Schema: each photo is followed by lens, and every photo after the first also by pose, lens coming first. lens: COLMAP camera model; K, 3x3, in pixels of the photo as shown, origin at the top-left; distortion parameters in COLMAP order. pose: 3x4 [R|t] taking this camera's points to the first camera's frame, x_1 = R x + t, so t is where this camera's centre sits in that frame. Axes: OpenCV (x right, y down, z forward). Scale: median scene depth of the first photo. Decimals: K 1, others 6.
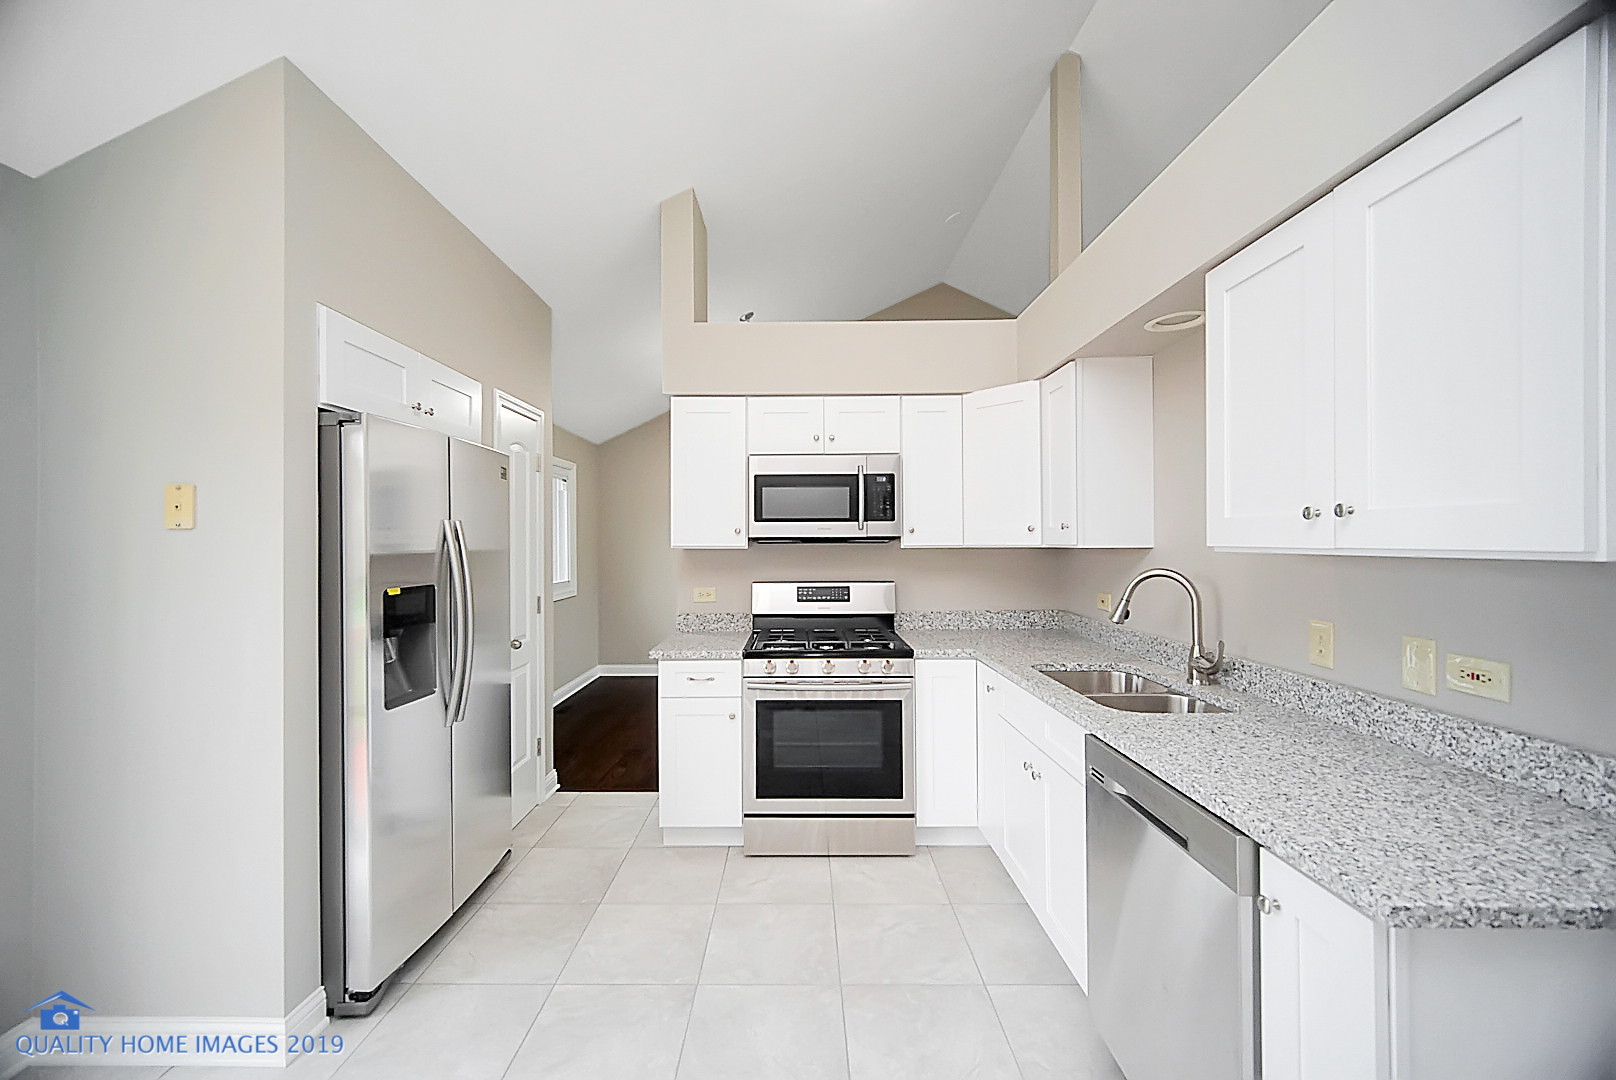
lens RADIAL K [[637.9, 0, 790.2], [0, 637.9, 540.4], [0, 0, 1]] dist [-0.001244, 0.000438]
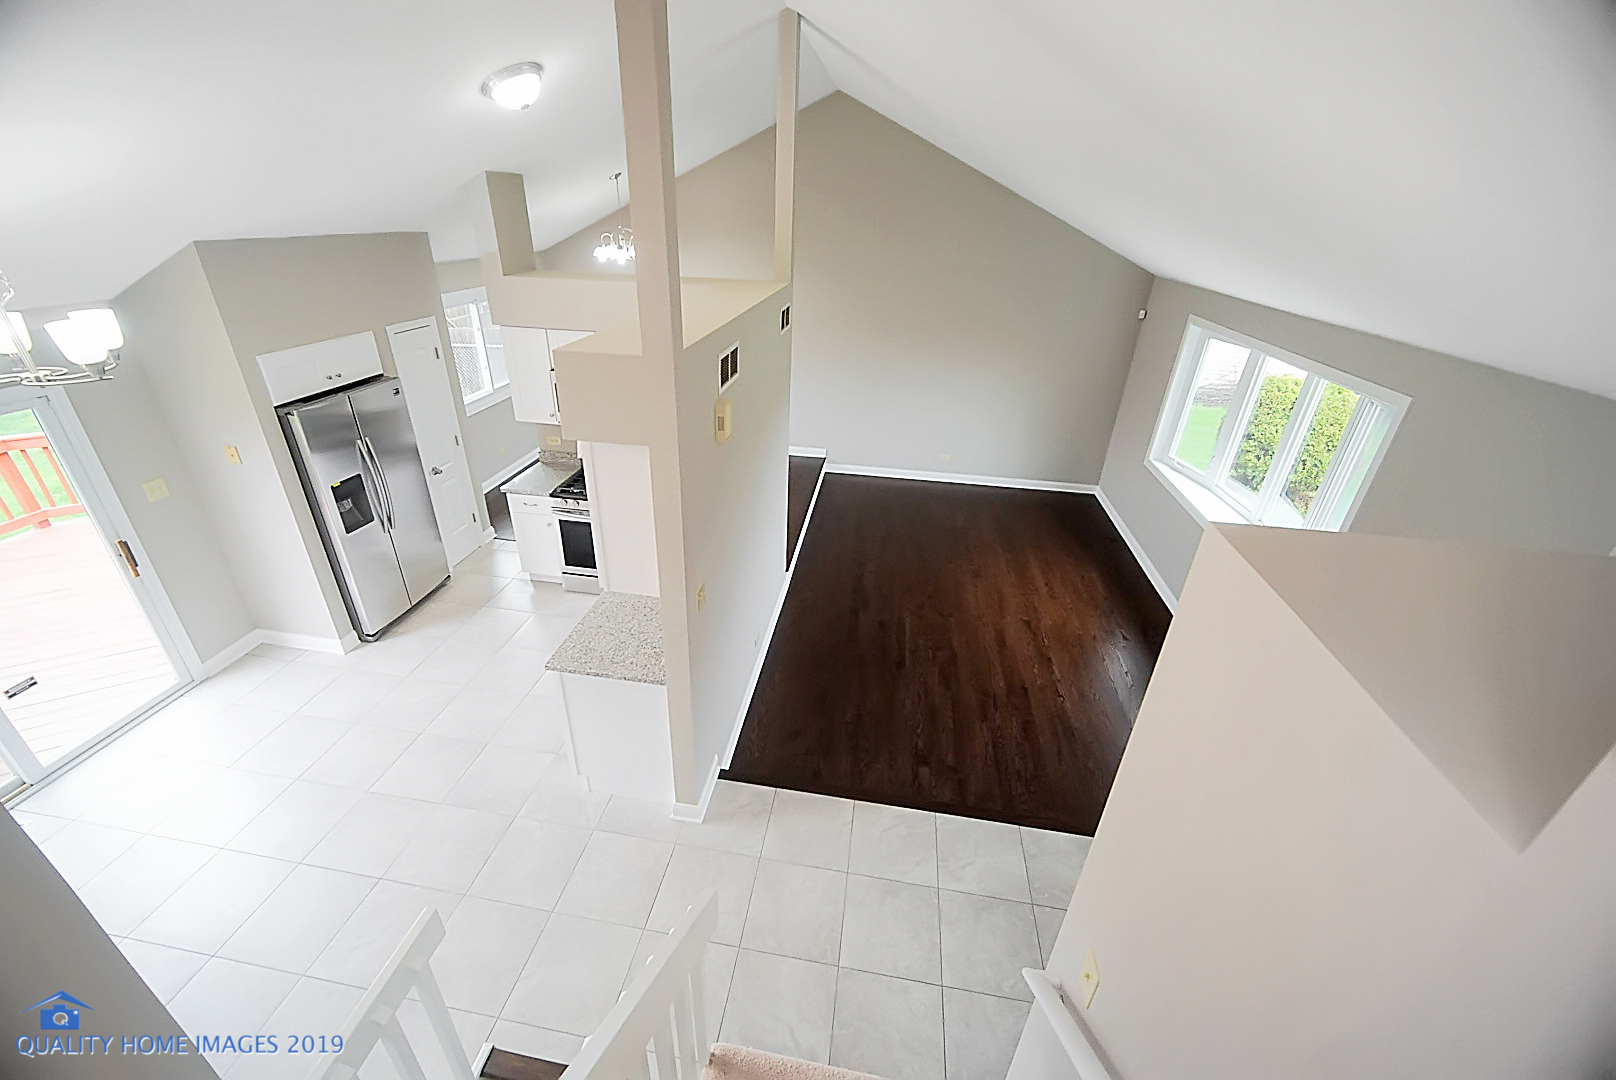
lens RADIAL K [[637.9, 0, 790.2], [0, 637.9, 540.4], [0, 0, 1]] dist [-0.001244, 0.000438]
pose [[0.987261, 0.100235, -0.123570, 0.830684], [-0.030866, 0.882520, 0.469261, -0.571601], [0.156090, -0.459468, 0.874371, -0.518851]]
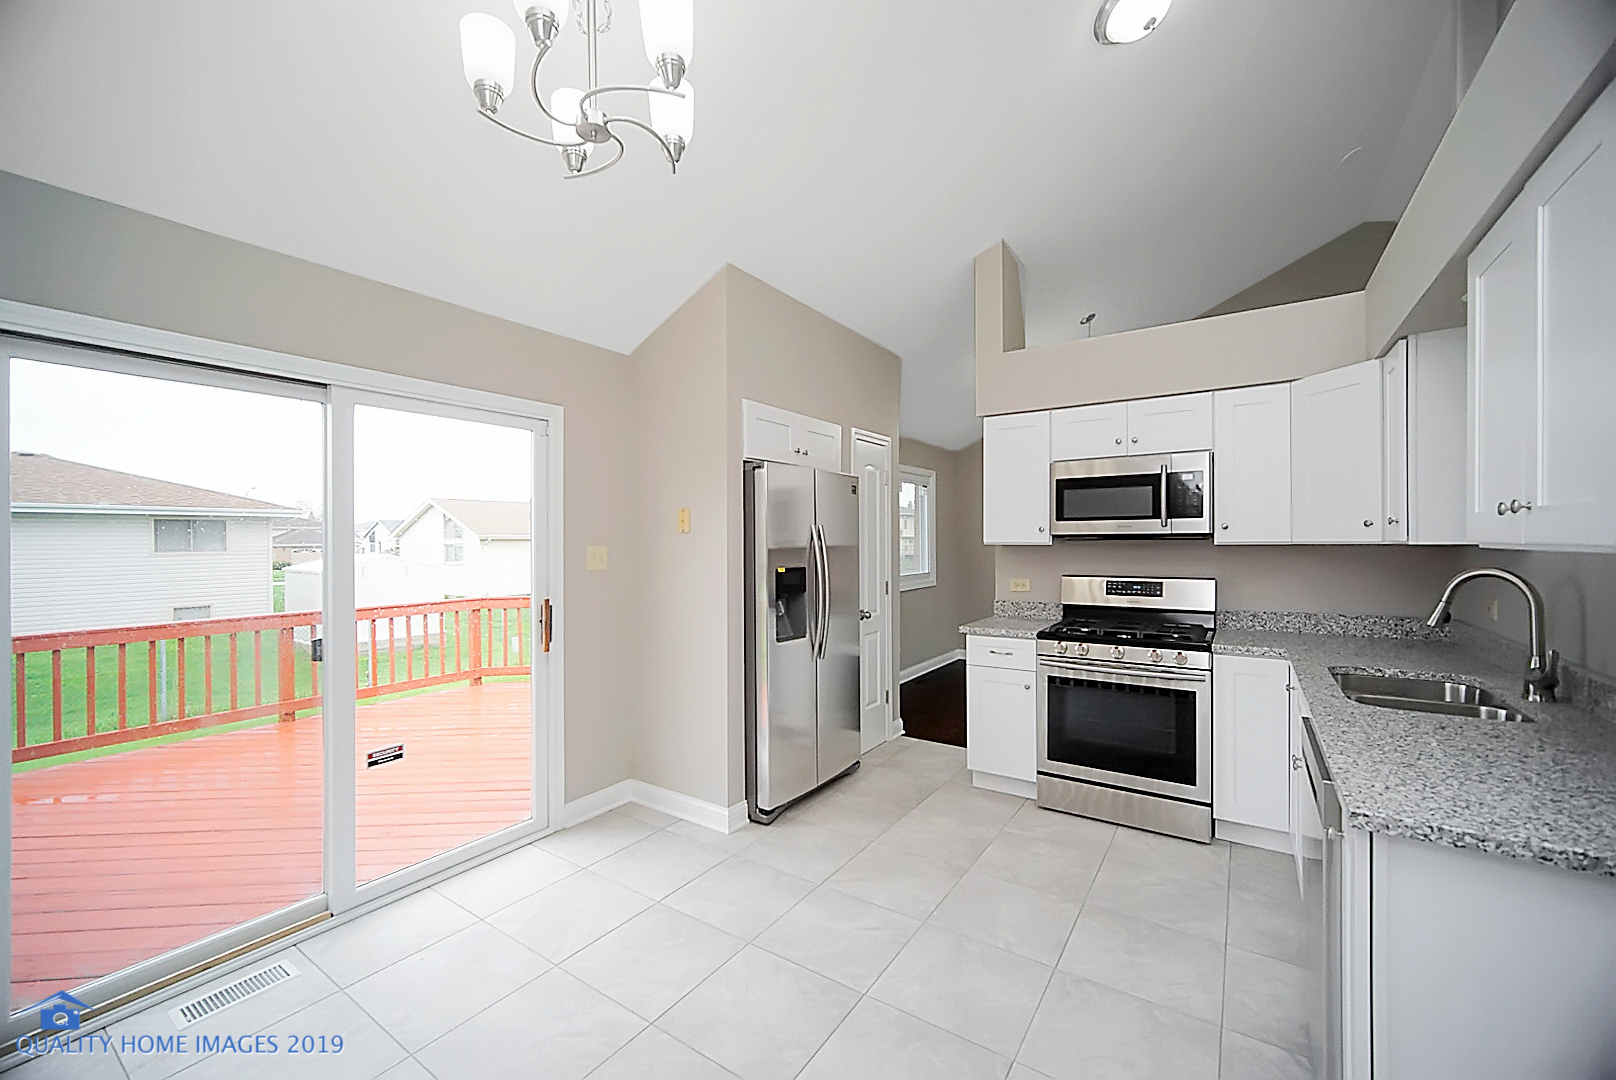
lens RADIAL K [[637.9, 0, 790.2], [0, 637.9, 540.4], [0, 0, 1]] dist [-0.001244, 0.000438]
pose [[0.826662, -0.001237, -0.562697, 0.213207], [0.003664, 0.999988, 0.003185, -0.000303], [0.562687, -0.004694, 0.826657, -0.223925]]
